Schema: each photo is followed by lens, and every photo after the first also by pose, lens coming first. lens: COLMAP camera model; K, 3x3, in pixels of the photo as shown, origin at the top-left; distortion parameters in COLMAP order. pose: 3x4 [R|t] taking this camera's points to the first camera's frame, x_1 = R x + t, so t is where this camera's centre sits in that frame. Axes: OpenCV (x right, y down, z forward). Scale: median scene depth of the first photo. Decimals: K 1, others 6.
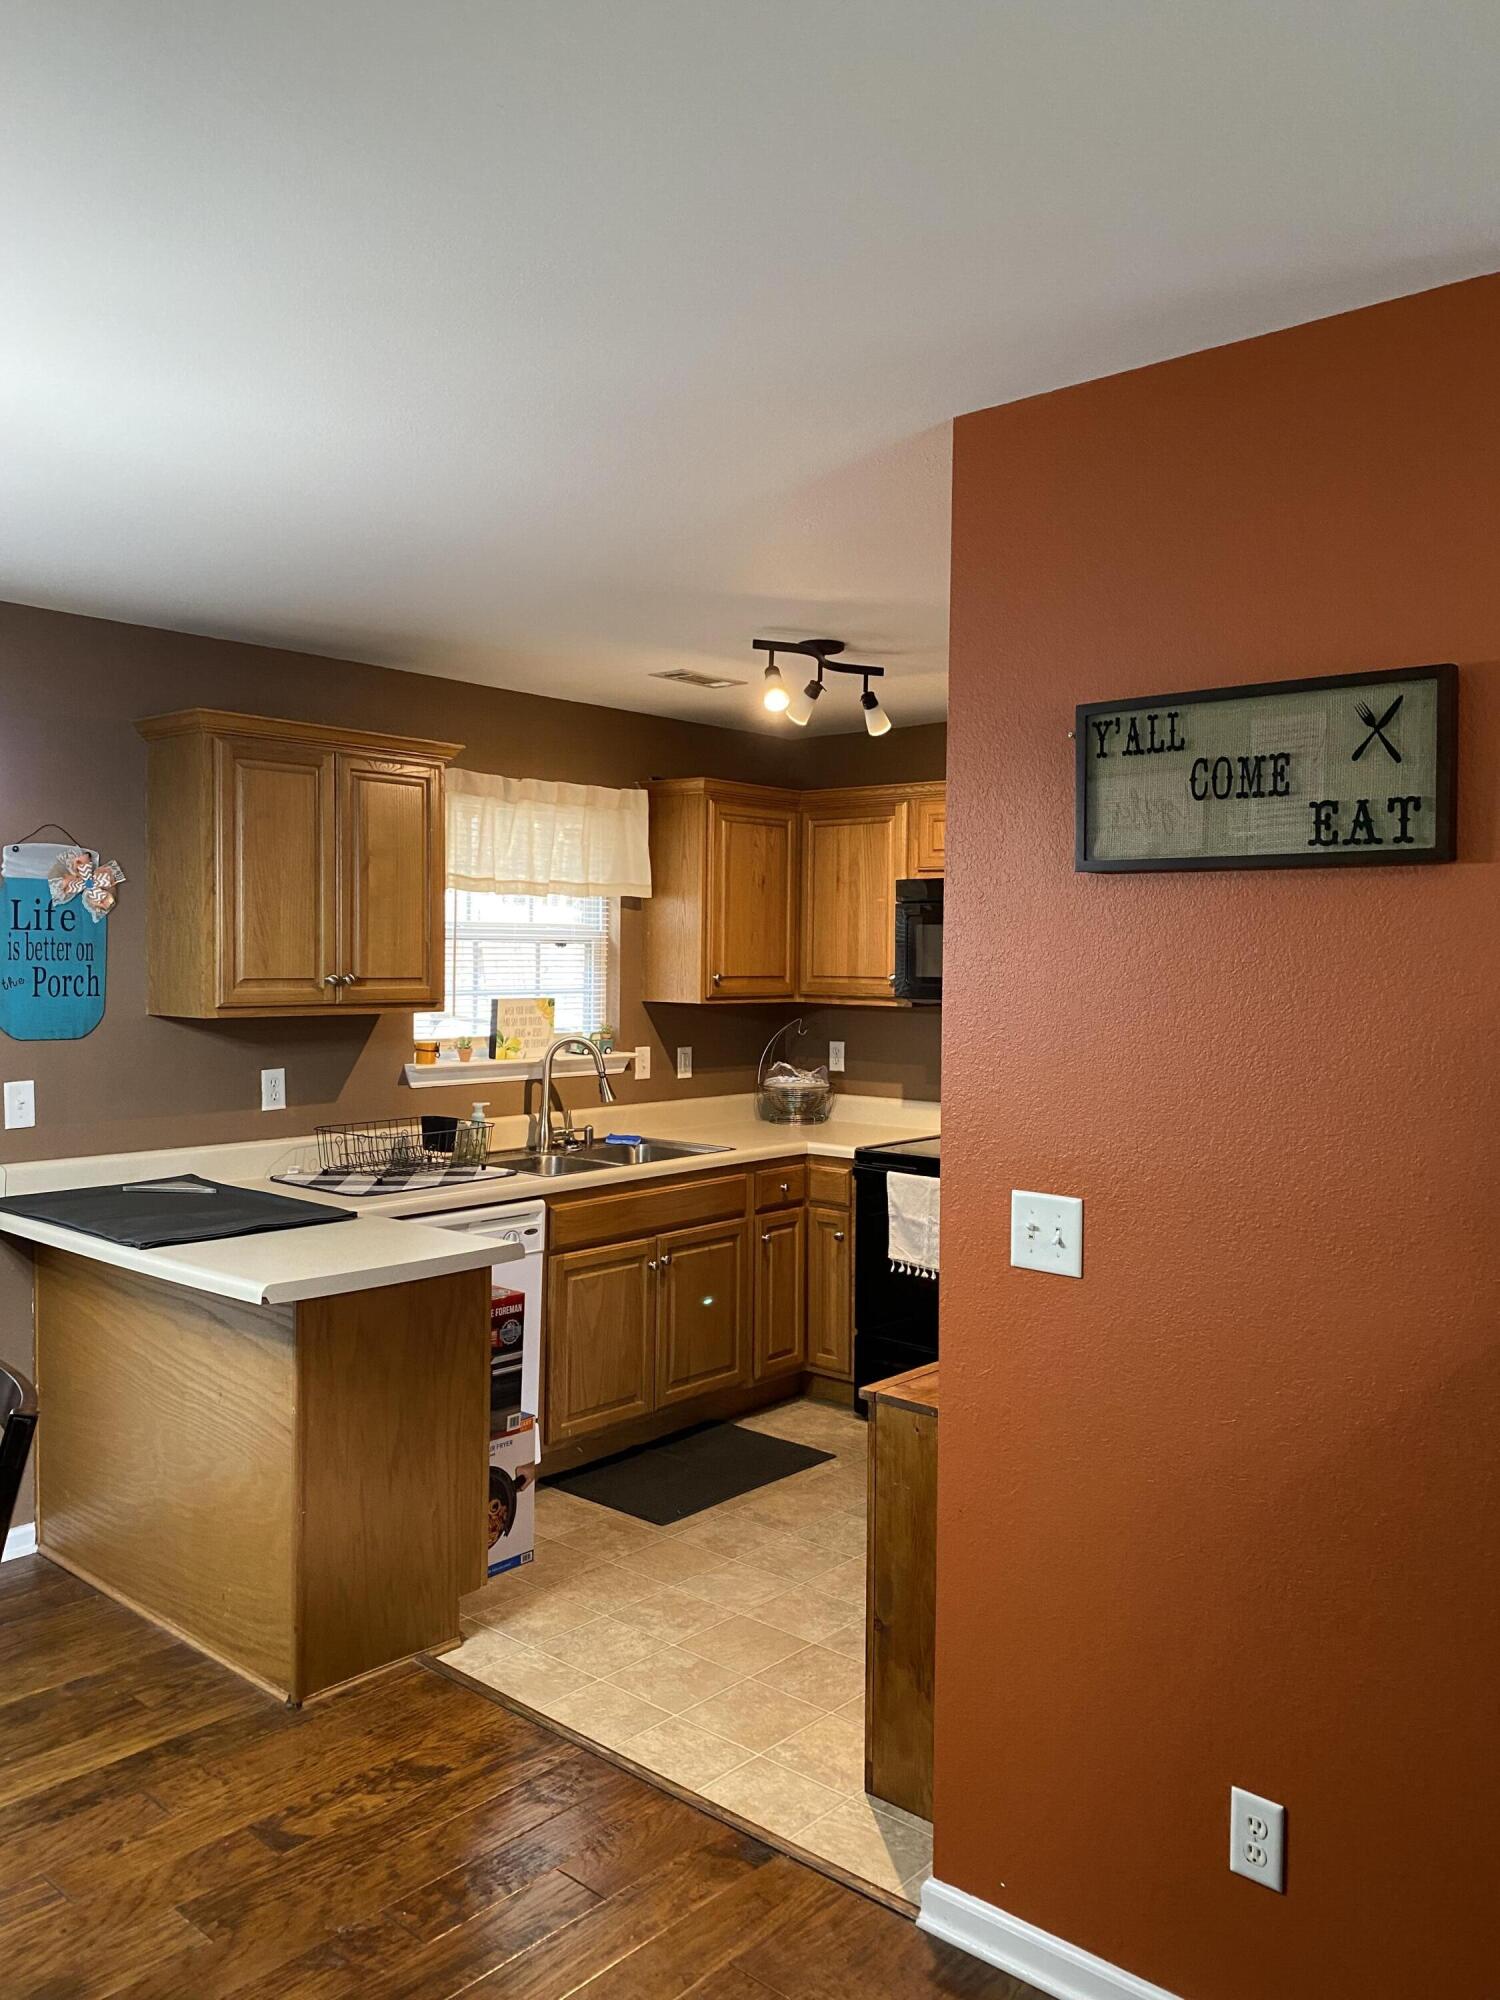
lens RADIAL K [[1519.8, 0, 752.9], [0, 1519.8, 1008.1], [0, 0, 1]] dist [0.135242, -0.243158]
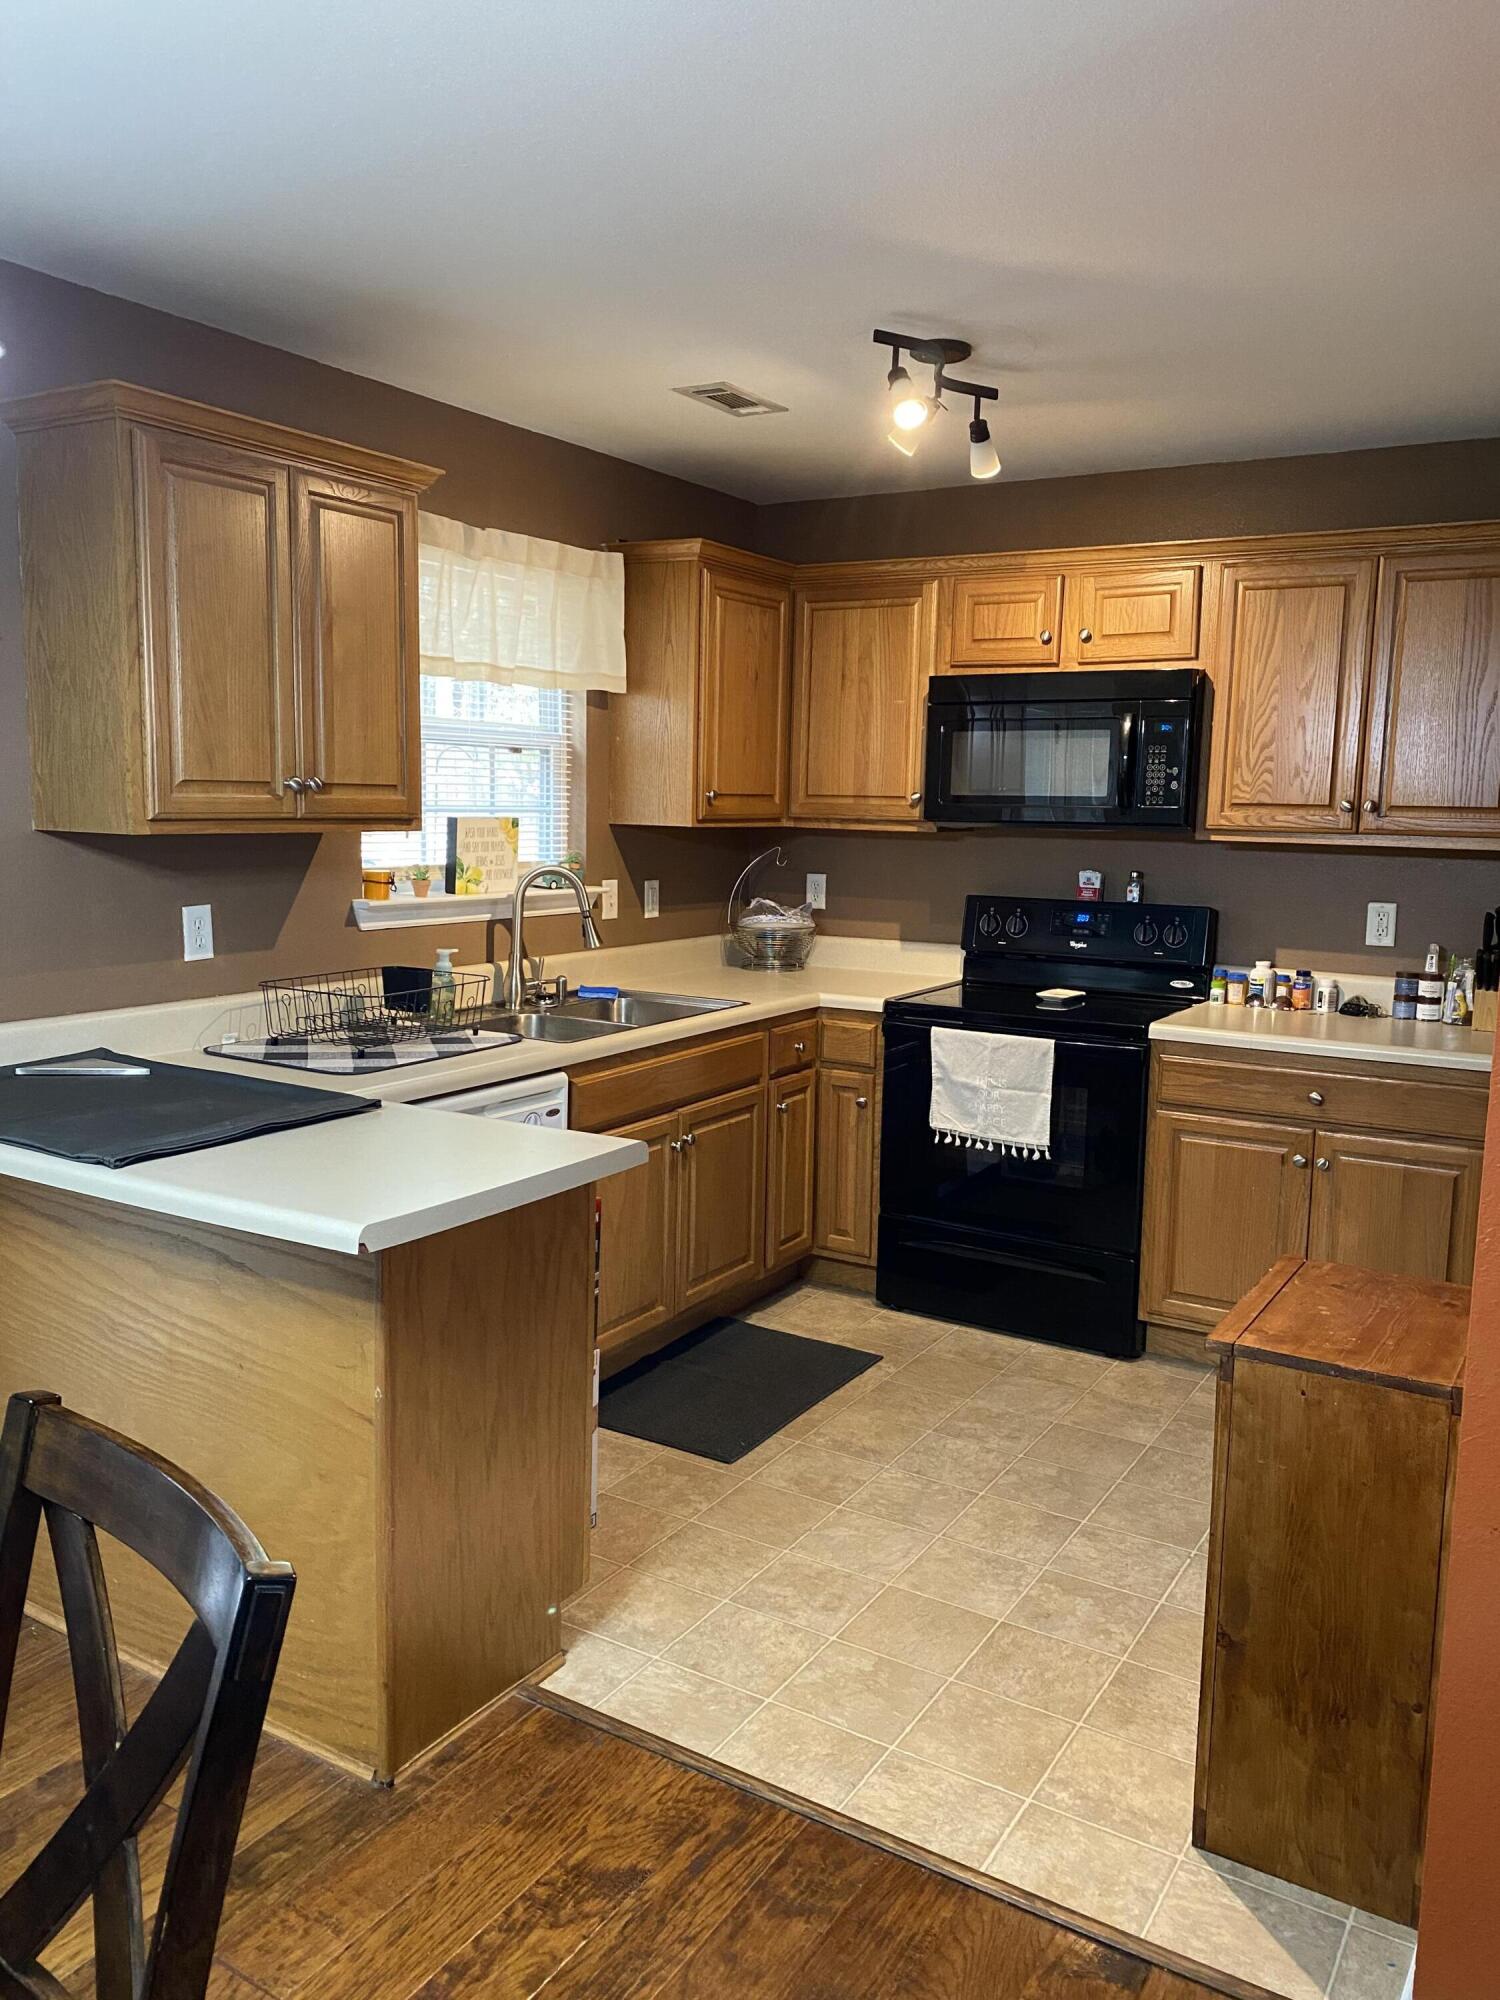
lens RADIAL K [[1519.8, 0, 752.9], [0, 1519.8, 1008.1], [0, 0, 1]] dist [0.135242, -0.243158]
pose [[0.985216, -0.013525, 0.170782, -0.176978], [-0.004902, 0.994245, 0.107019, 0.007791], [-0.171246, -0.106274, 0.979480, 0.217020]]
